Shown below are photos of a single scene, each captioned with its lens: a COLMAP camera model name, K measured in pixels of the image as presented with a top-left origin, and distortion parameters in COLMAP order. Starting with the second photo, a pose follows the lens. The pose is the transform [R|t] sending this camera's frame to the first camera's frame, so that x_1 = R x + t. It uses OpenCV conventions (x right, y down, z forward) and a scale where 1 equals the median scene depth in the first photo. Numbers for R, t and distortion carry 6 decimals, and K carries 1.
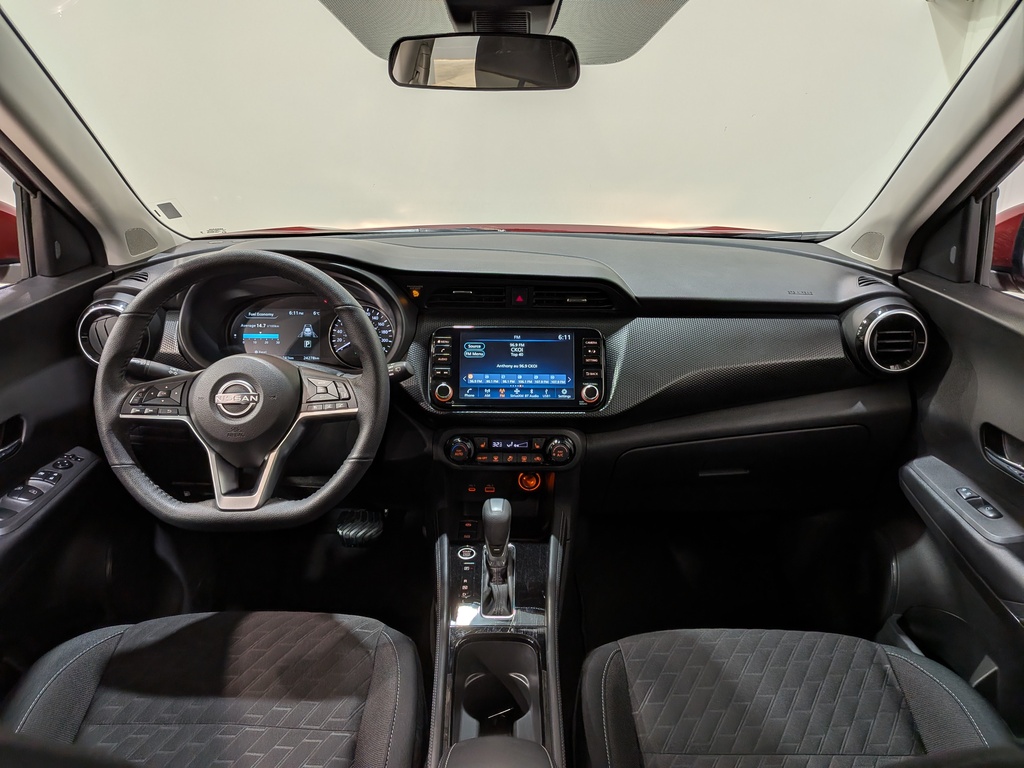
lens RADIAL K [[736.1, 0, 501.9], [0, 736.1, 398.5], [0, 0, 1]] dist [0.058631, -0.103410]
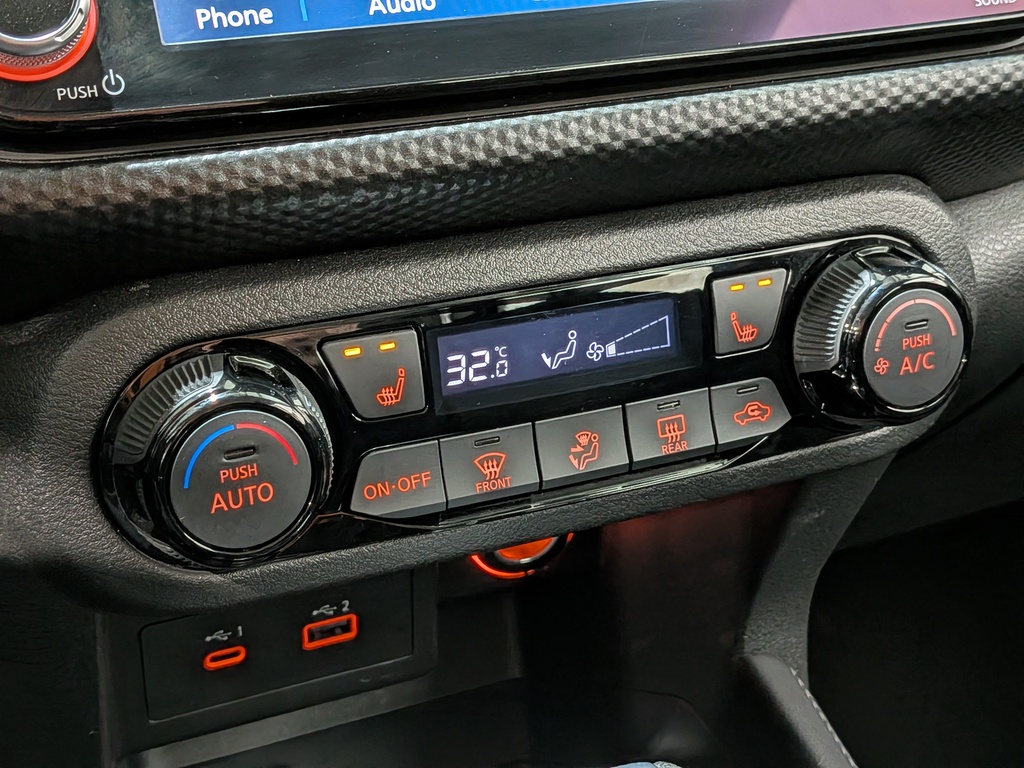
lens RADIAL K [[1527.5, 0, 502.0], [0, 1527.5, 373.9], [0, 0, 1]] dist [0.063777, 0.000000]
pose [[0.915772, -0.175062, 0.361545, -0.106600], [0.131872, 0.981178, 0.141066, 0.024546], [-0.379436, -0.081507, 0.921621, 0.736769]]
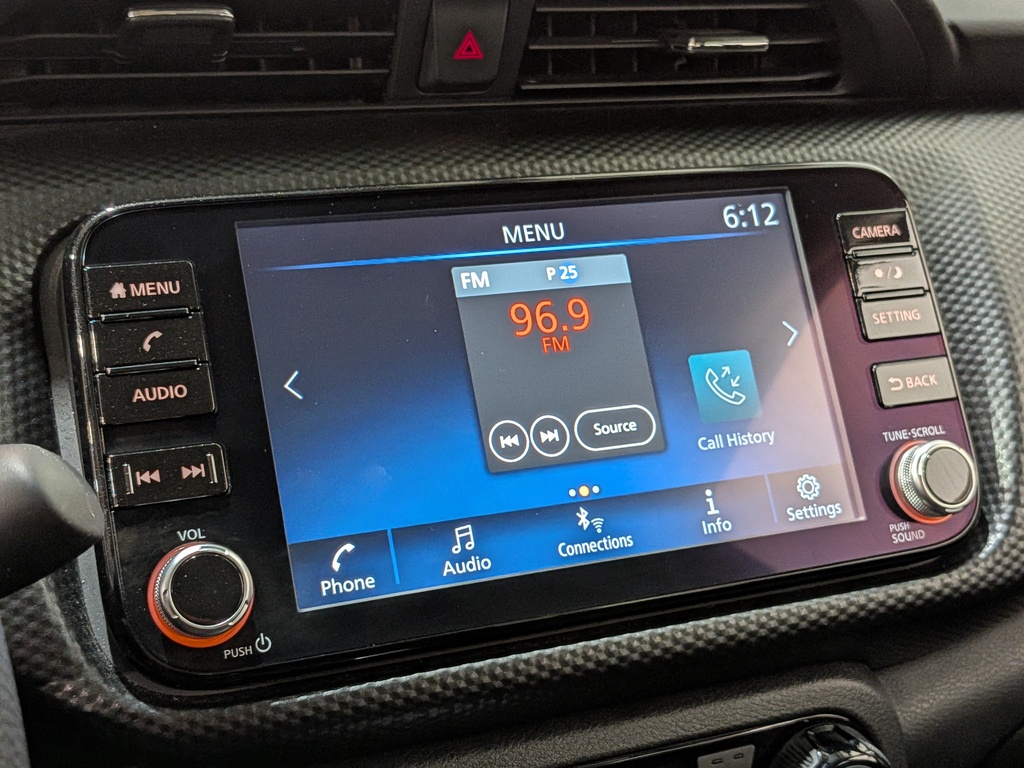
lens RADIAL K [[1527.5, 0, 511.1], [0, 1527.5, 400.1], [0, 0, 1]] dist [0.063777, 0.000000]
pose [[0.916532, -0.112819, 0.383719, -0.141143], [0.122053, 0.992524, 0.000288, -0.042131], [-0.380883, 0.046570, 0.923450, 0.650537]]
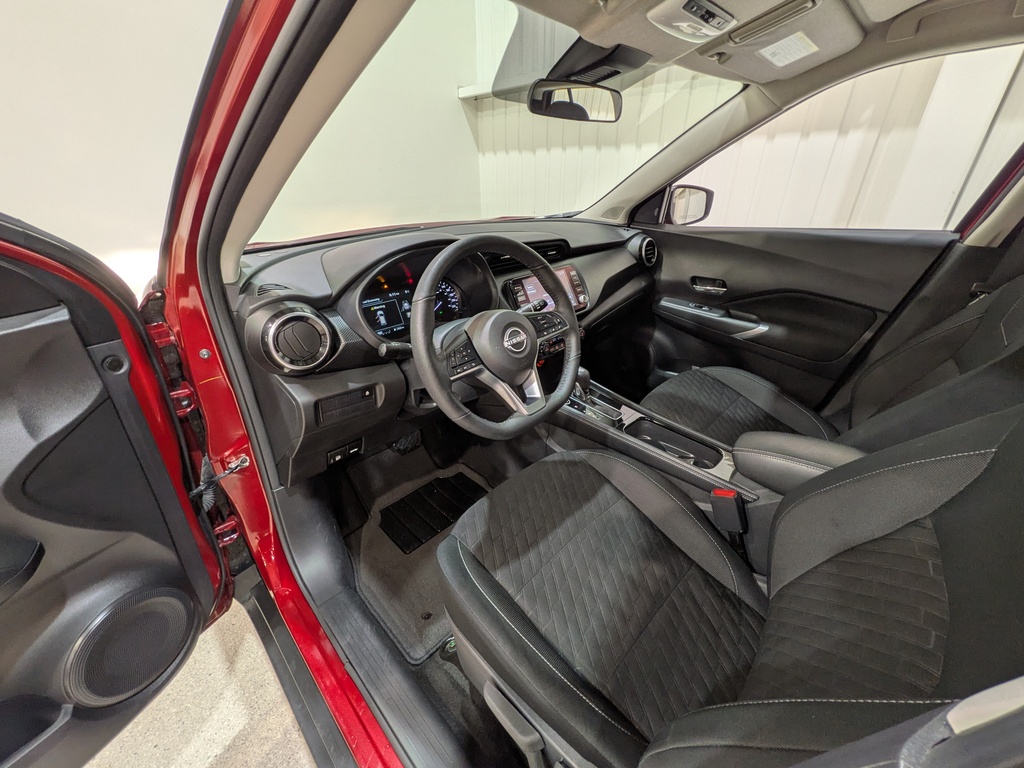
lens RADIAL K [[400.6, 0, 511.3], [0, 400.6, 378.4], [0, 0, 1]] dist [-0.007107, -0.000291]
pose [[0.704044, -0.329871, 0.628894, -0.718319], [0.255894, 0.943922, 0.208638, -0.077025], [-0.662450, 0.014040, 0.748974, 0.350963]]
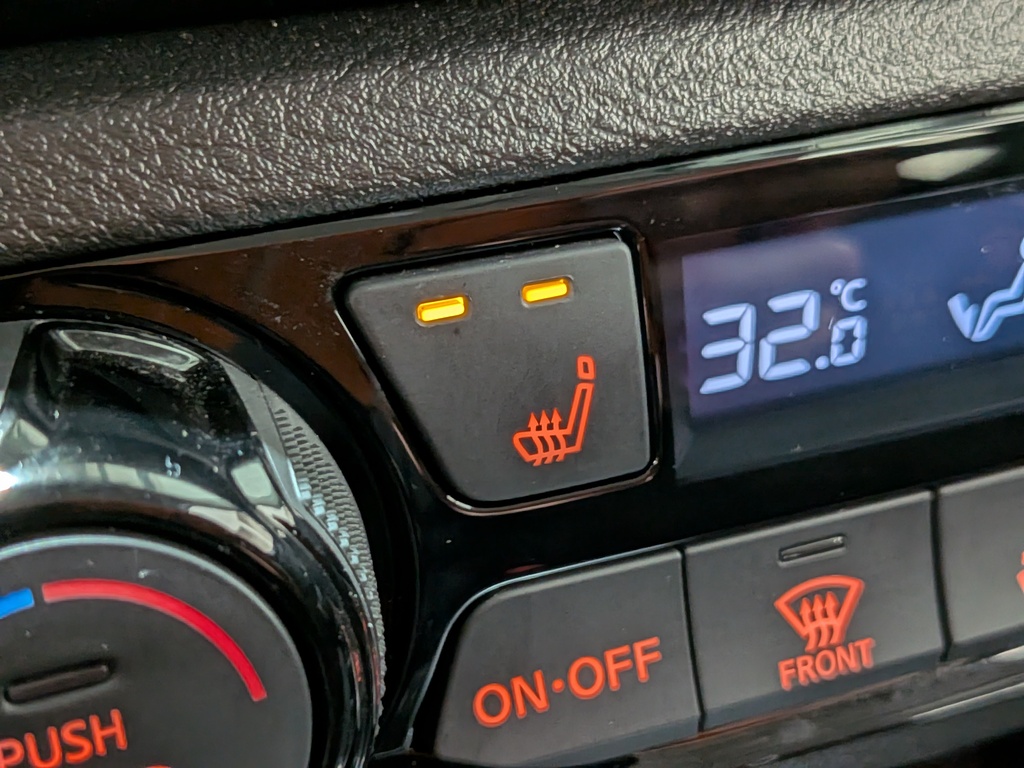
lens RADIAL K [[1465.8, 0, 509.5], [0, 1465.8, 393.7], [0, 0, 1]] dist [0.084288, 0.000000]
pose [[0.928916, -0.207620, 0.306610, -0.055317], [0.135192, 0.961021, 0.241168, 0.040209], [-0.344729, -0.182573, 0.920776, 0.917563]]
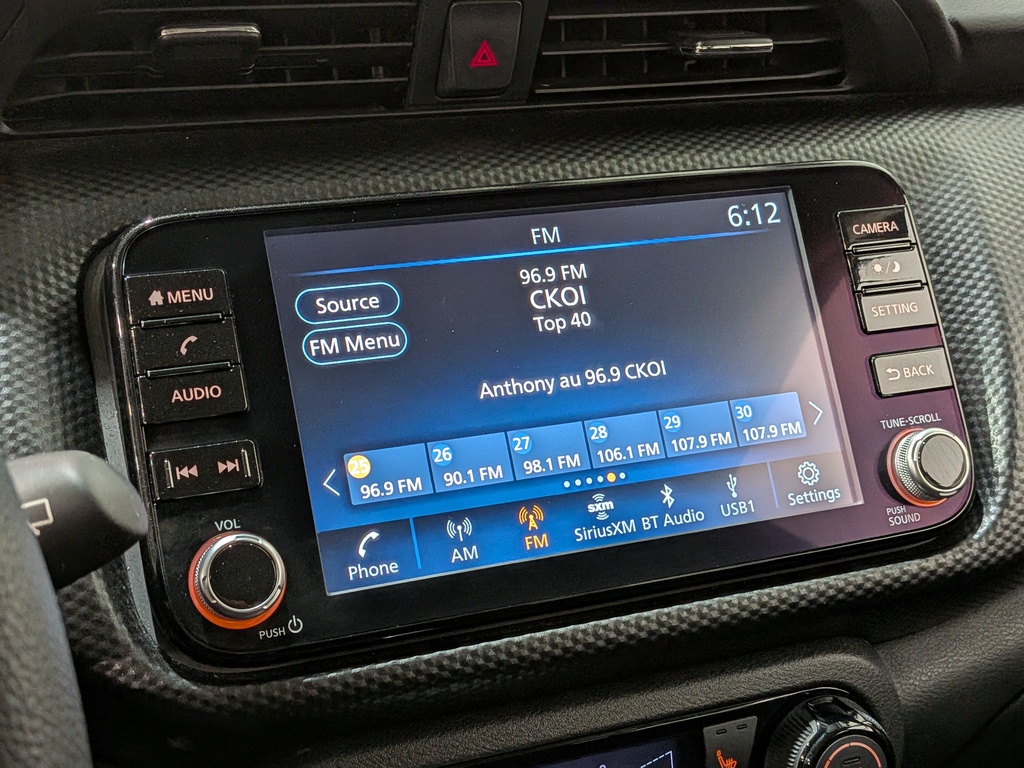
lens RADIAL K [[1527.5, 0, 506.9], [0, 1527.5, 423.0], [0, 0, 1]] dist [0.063777, 0.000000]
pose [[0.924966, -0.133613, 0.355788, -0.144309], [0.131010, 0.990880, 0.031520, -0.048068], [-0.356754, 0.017457, 0.934035, 0.626259]]
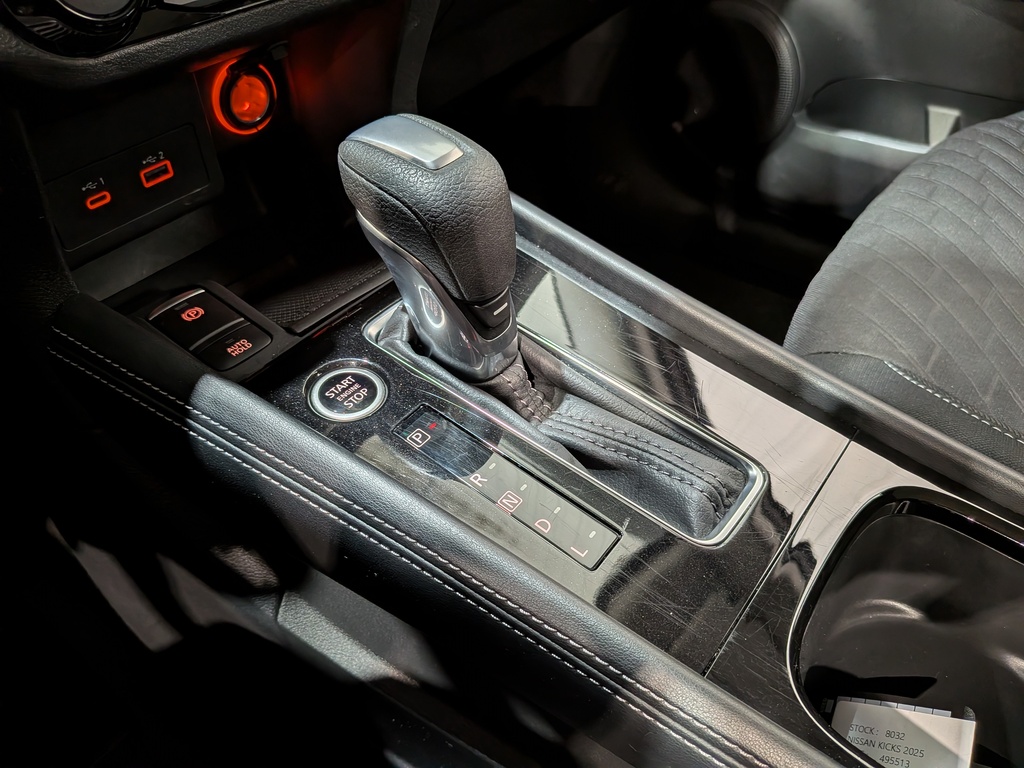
lens RADIAL K [[736.1, 0, 488.7], [0, 736.1, 386.4], [0, 0, 1]] dist [0.058631, -0.103410]
pose [[0.623541, -0.544163, 0.561323, -0.154004], [0.284103, 0.826630, 0.485766, 0.098617], [-0.728342, -0.143421, 0.670036, 0.781434]]
